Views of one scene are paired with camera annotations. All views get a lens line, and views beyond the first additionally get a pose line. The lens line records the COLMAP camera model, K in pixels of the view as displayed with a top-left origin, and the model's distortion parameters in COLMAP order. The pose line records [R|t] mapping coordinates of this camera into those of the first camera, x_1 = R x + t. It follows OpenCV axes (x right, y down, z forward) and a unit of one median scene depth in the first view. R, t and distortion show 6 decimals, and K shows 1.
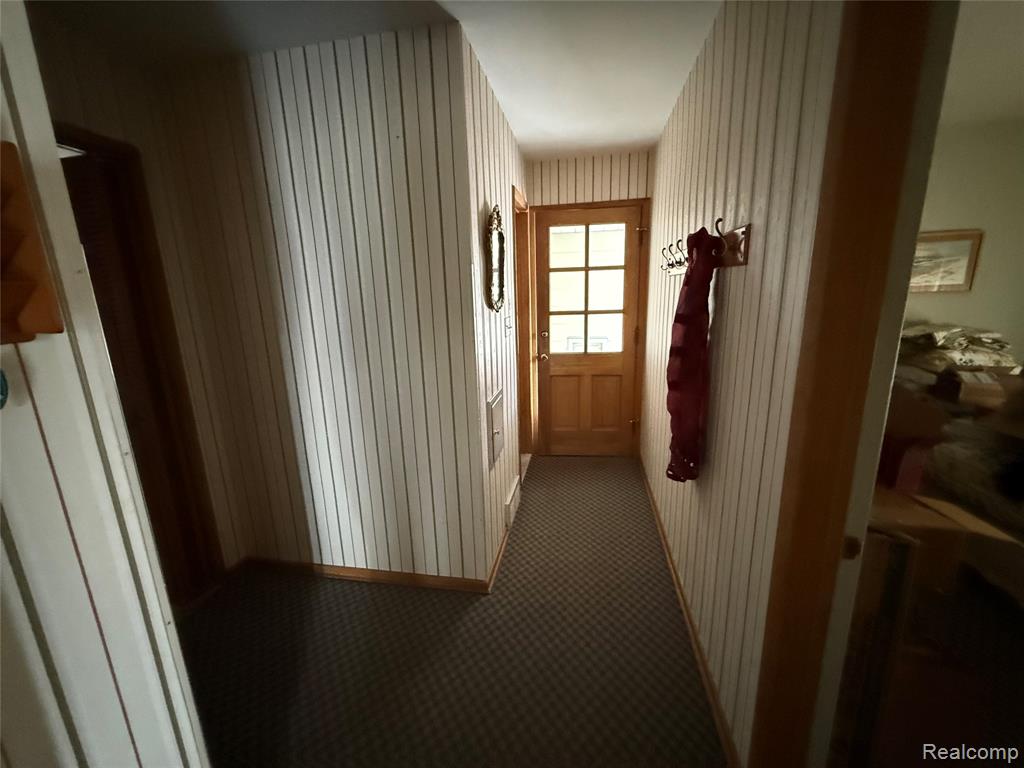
lens RADIAL K [[410.3, 0, 511.8], [0, 410.3, 387.2], [0, 0, 1]] dist [0.001003, -0.000042]
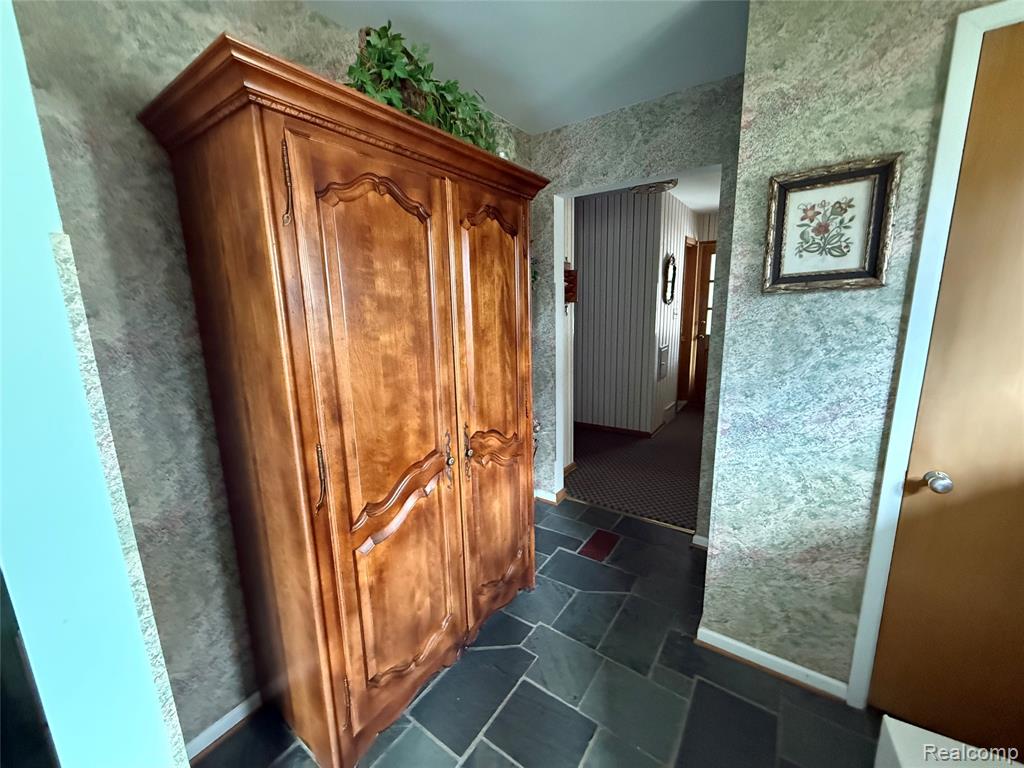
lens RADIAL K [[410.3, 0, 509.4], [0, 410.3, 381.5], [0, 0, 1]] dist [0.001003, -0.000042]
pose [[0.909745, 0.087705, -0.405798, 0.098732], [-0.094294, 0.995537, 0.003770, 0.247205], [0.404318, 0.034835, 0.913955, -1.104842]]
